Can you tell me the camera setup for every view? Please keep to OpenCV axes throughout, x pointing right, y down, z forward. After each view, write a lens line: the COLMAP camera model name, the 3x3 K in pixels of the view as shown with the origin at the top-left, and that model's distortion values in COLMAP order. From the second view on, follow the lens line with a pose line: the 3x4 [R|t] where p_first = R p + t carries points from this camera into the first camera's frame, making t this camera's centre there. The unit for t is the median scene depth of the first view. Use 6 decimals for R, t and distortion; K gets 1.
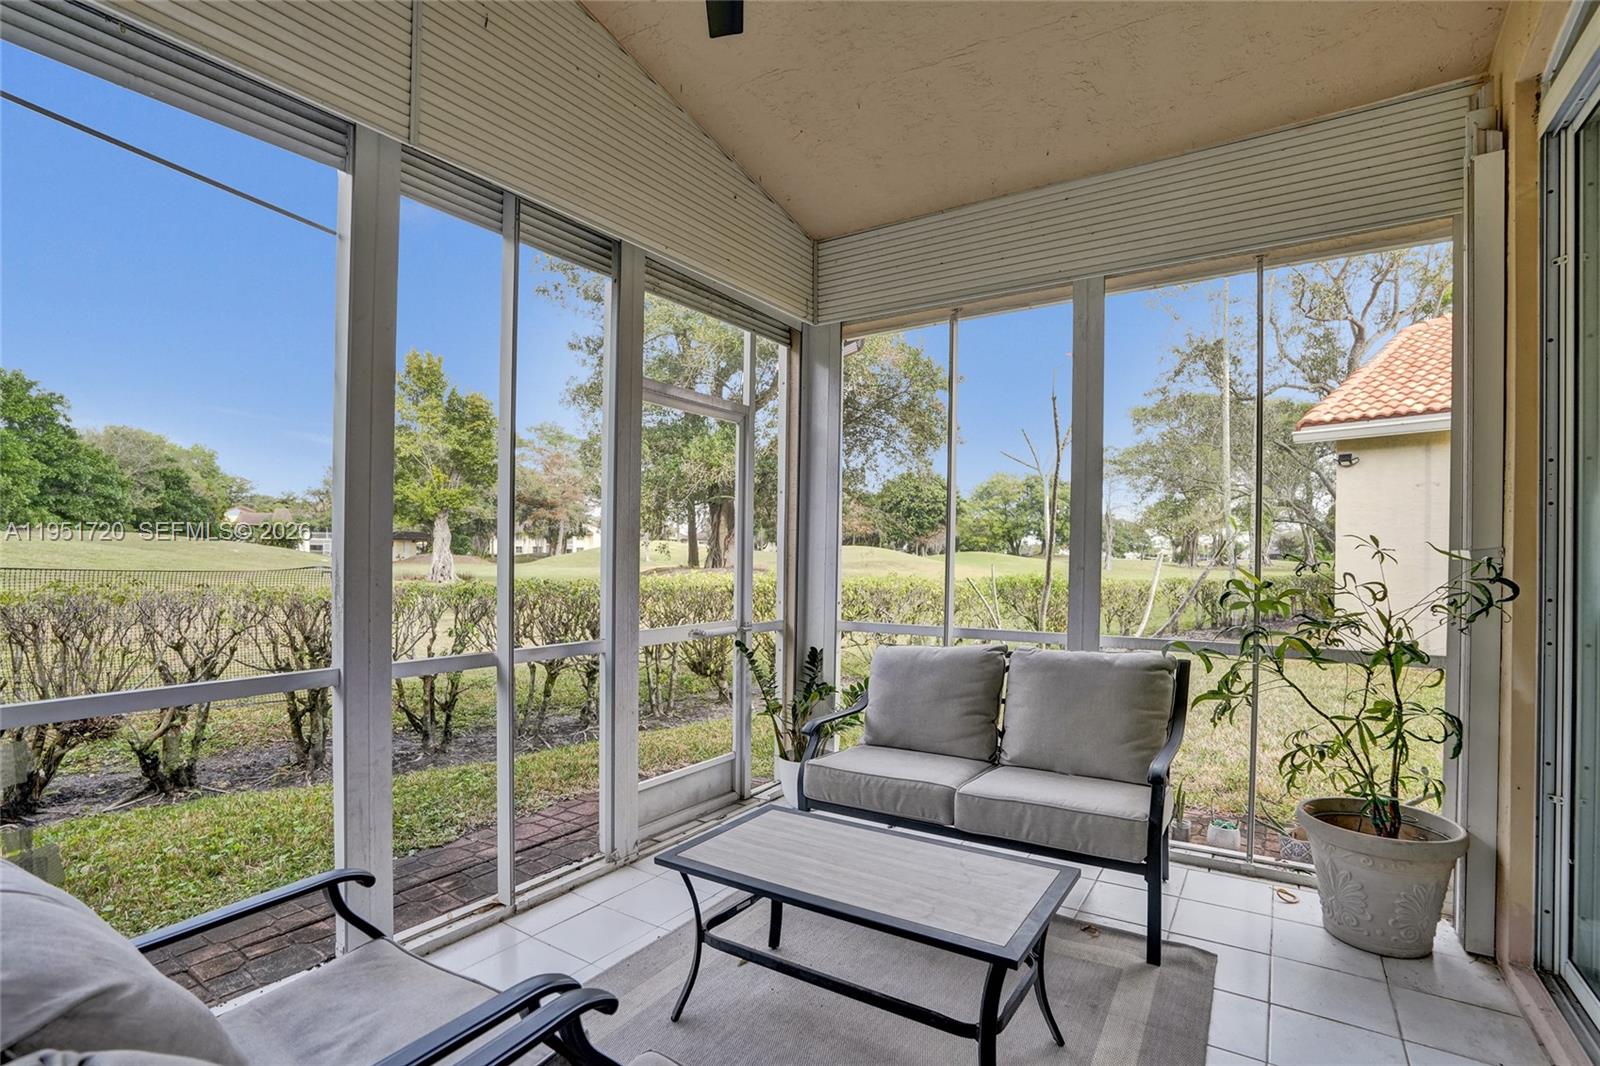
lens RADIAL K [[749.0, 0, 800.0], [0, 749.0, 545.5], [0, 0, 1]] dist [-0.067709, 0.027902]
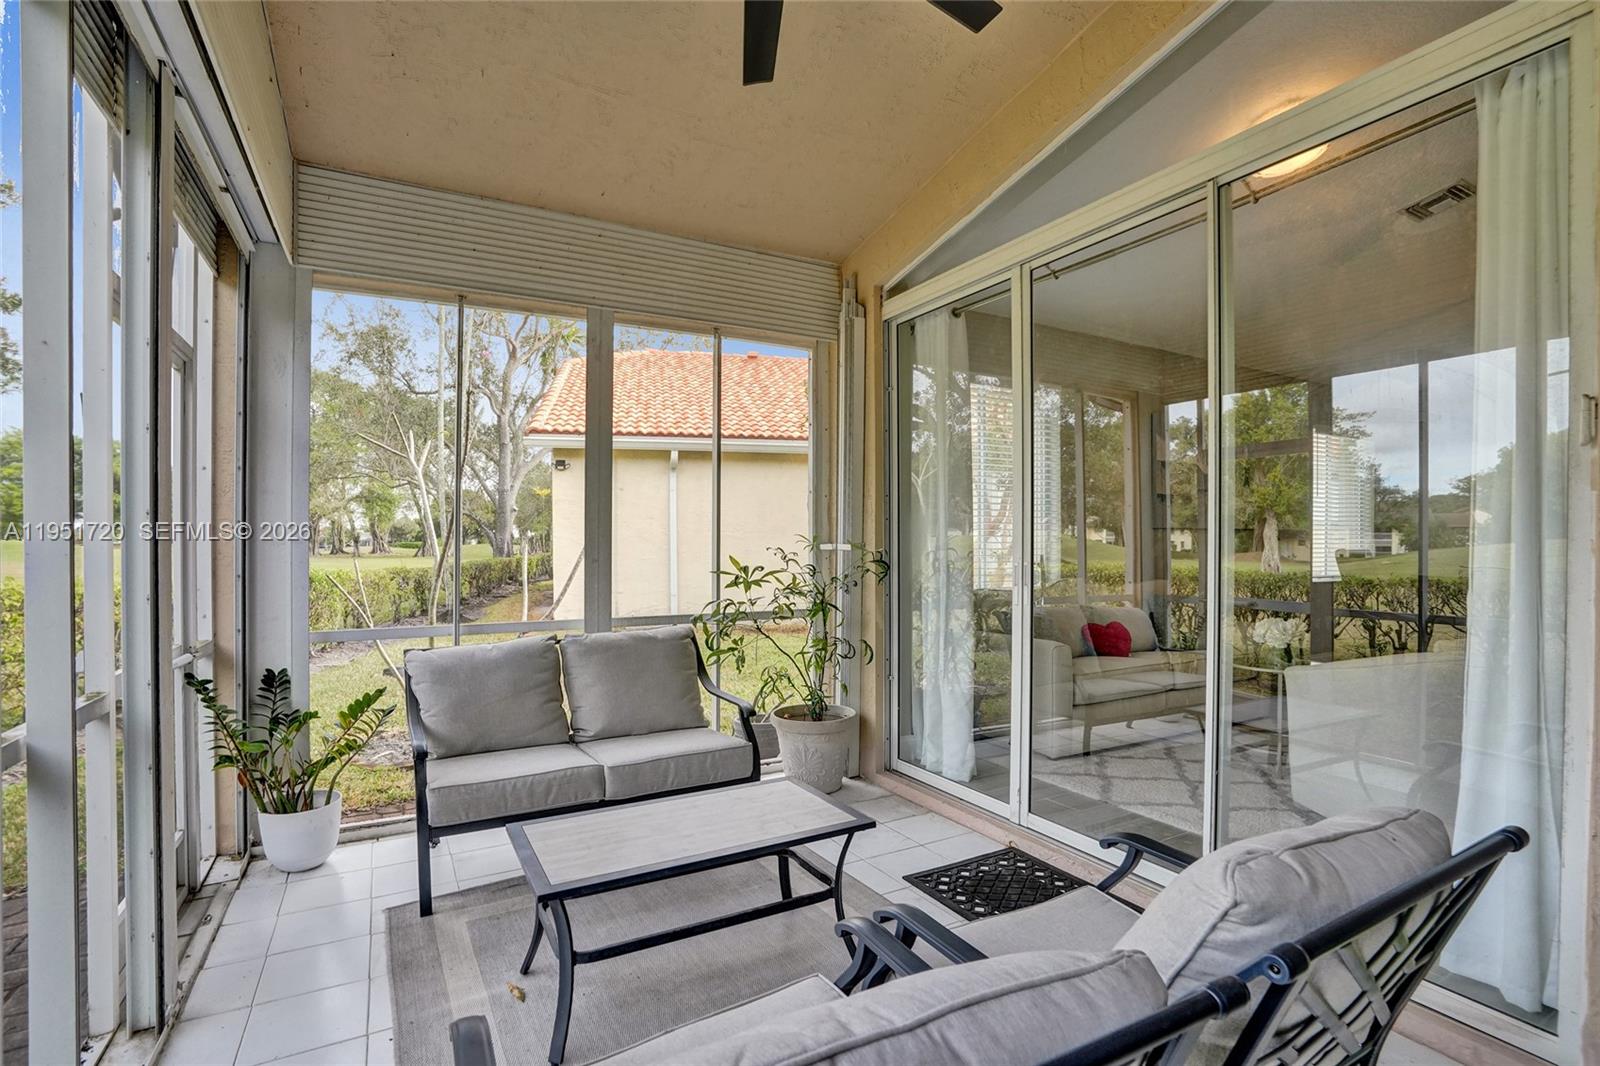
lens RADIAL K [[749.0, 0, 800.0], [0, 749.0, 545.5], [0, 0, 1]] dist [-0.067709, 0.027902]
pose [[0.477454, -0.009566, 0.878605, -0.525483], [-0.006920, 0.999869, 0.014647, -0.012987], [-0.878629, -0.013074, 0.477325, 0.192446]]
